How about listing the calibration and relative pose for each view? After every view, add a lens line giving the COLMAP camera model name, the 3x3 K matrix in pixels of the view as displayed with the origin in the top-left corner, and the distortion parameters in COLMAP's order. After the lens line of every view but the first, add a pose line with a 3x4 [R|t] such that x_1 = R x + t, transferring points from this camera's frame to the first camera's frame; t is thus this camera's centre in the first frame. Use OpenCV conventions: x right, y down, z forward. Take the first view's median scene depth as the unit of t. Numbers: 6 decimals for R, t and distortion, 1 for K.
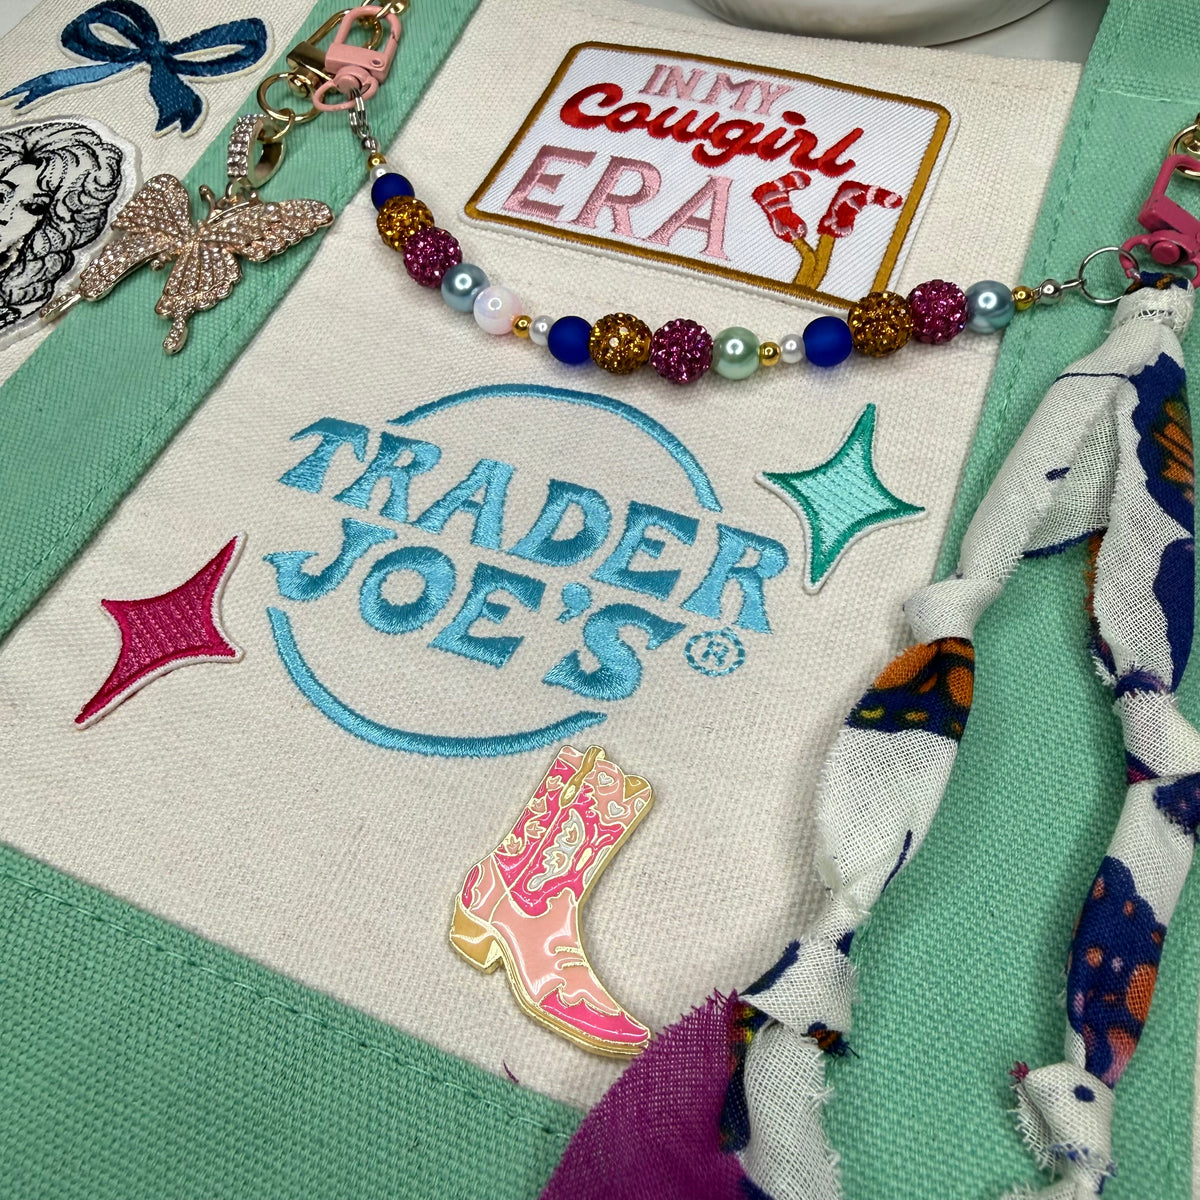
lens RADIAL K [[1146.3, 0, 595.5], [0, 1146.3, 546.8], [0, 0, 1]] dist [-0.003084, 0.003851]
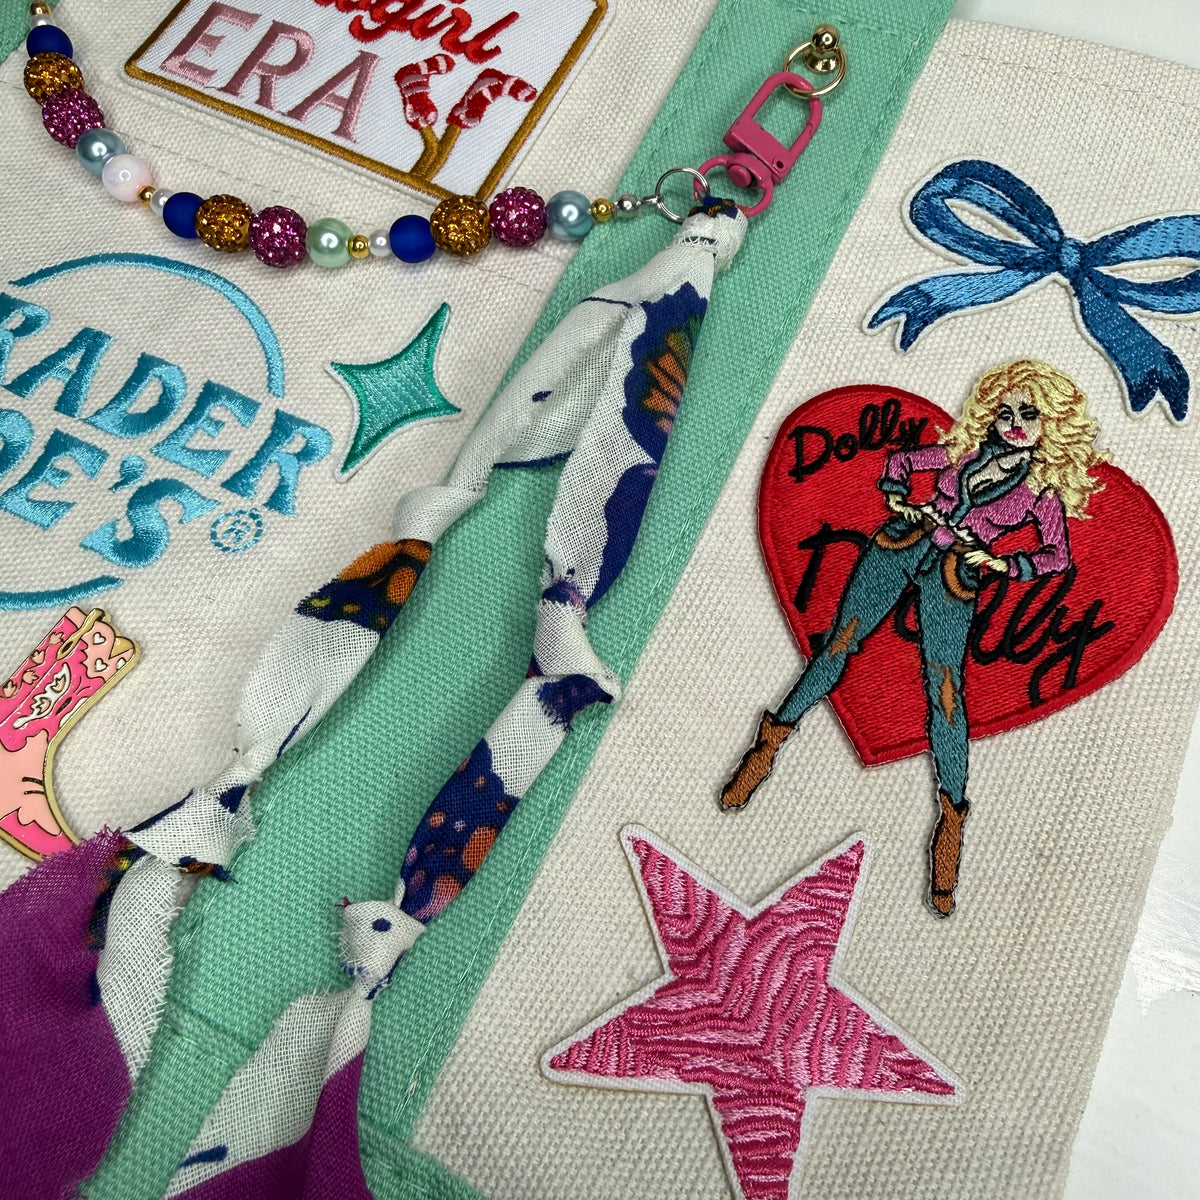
lens RADIAL K [[1123.6, 0, 595.5], [0, 1123.6, 542.8], [0, 0, 1]] dist [-0.011008, 0.013900]
pose [[0.997176, 0.071778, 0.022077, 0.327226], [-0.074621, 0.980099, 0.183950, -0.095412], [-0.008435, -0.185078, 0.982688, -0.070274]]
